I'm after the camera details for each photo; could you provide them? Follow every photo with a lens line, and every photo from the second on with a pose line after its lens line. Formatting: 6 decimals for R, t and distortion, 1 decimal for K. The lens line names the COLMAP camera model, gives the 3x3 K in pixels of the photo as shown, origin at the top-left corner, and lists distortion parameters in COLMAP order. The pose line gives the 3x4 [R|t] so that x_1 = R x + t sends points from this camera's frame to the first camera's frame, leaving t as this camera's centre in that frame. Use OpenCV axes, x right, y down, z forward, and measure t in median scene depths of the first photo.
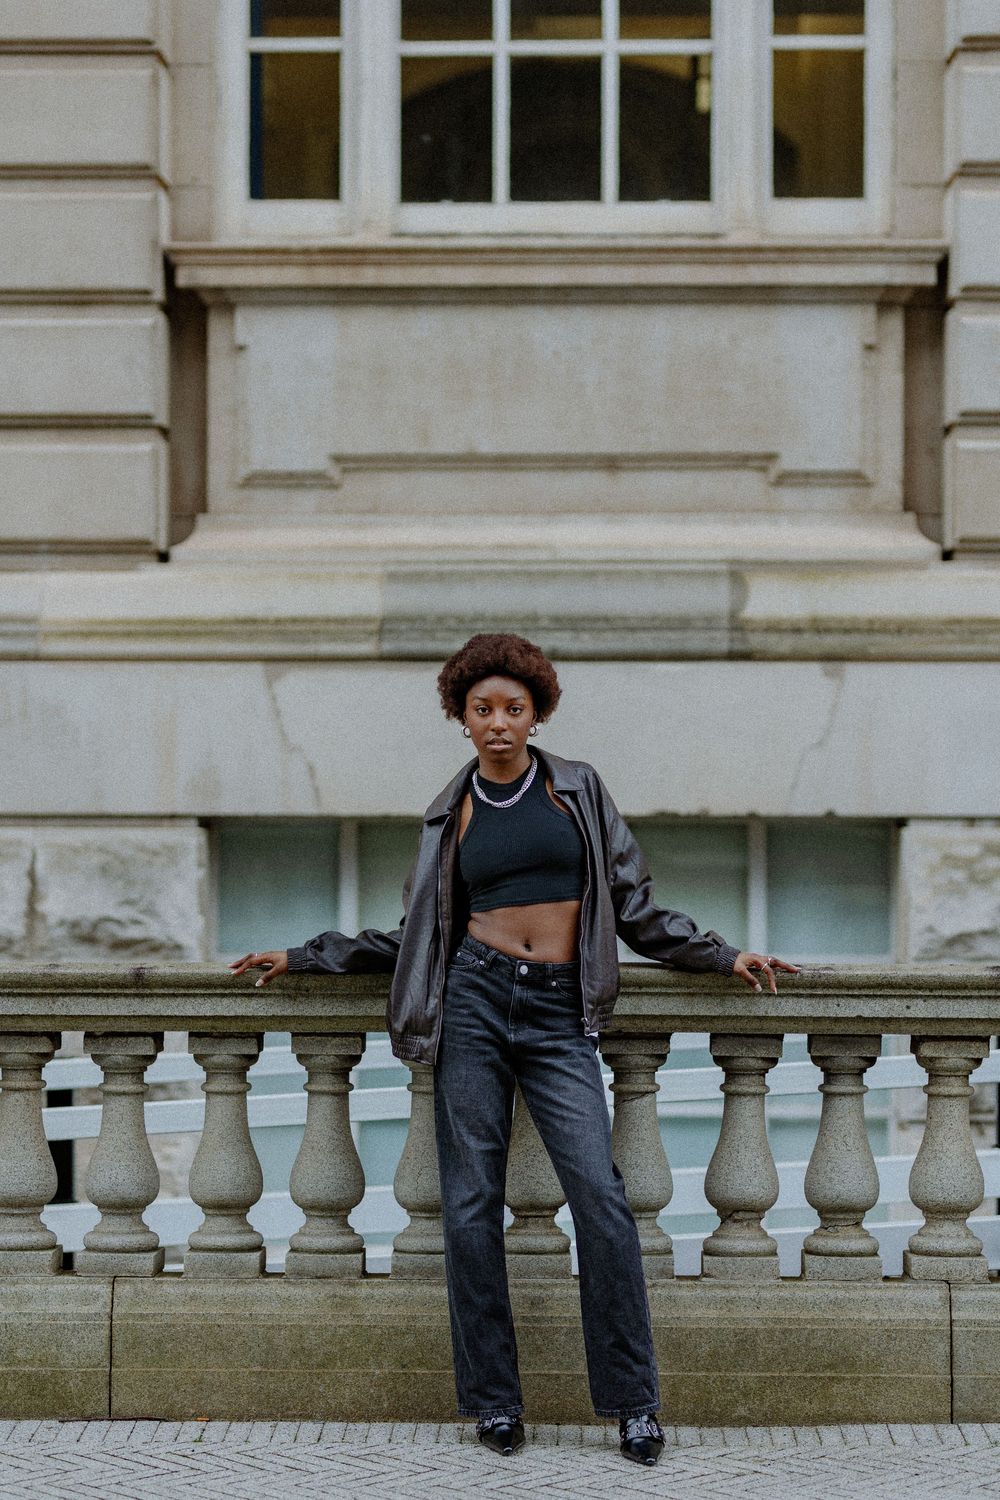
lens RADIAL K [[3471.6, 0, 500.0], [0, 3471.6, 750.0], [0, 0, 1]] dist [-0.058957, 0.266747]
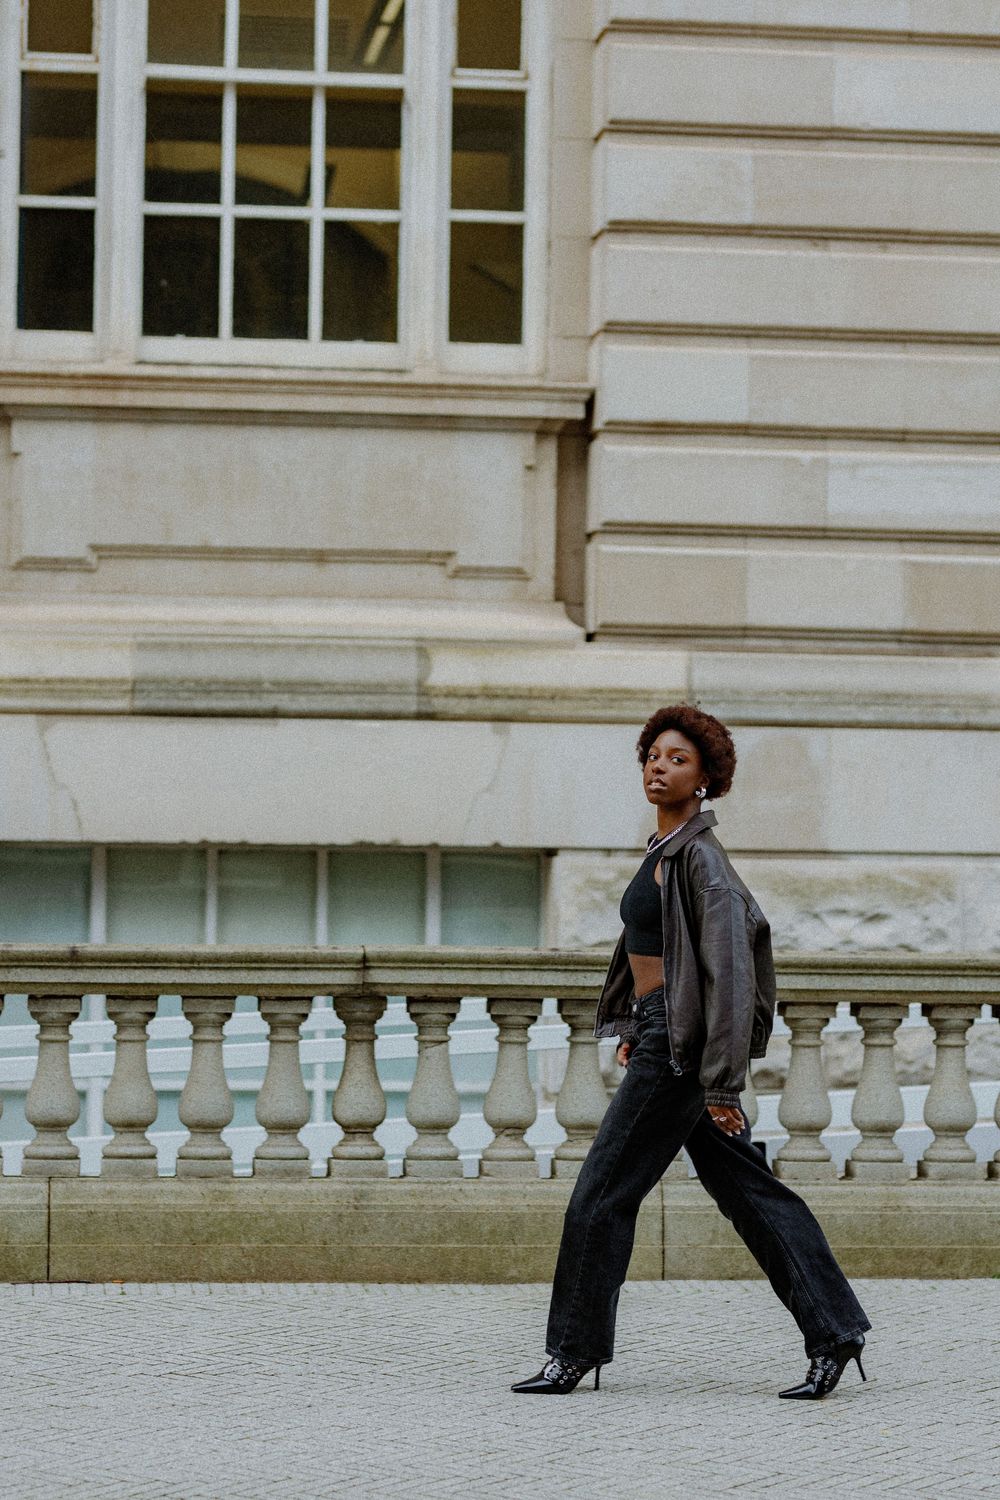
lens RADIAL K [[3471.6, 0, 500.0], [0, 3471.6, 750.0], [0, 0, 1]] dist [-0.058957, 0.266747]
pose [[0.988406, 0.014988, 0.151093, -0.090273], [-0.013030, 0.999818, -0.013938, 0.001852], [-0.151275, 0.011808, 0.988421, -0.222332]]
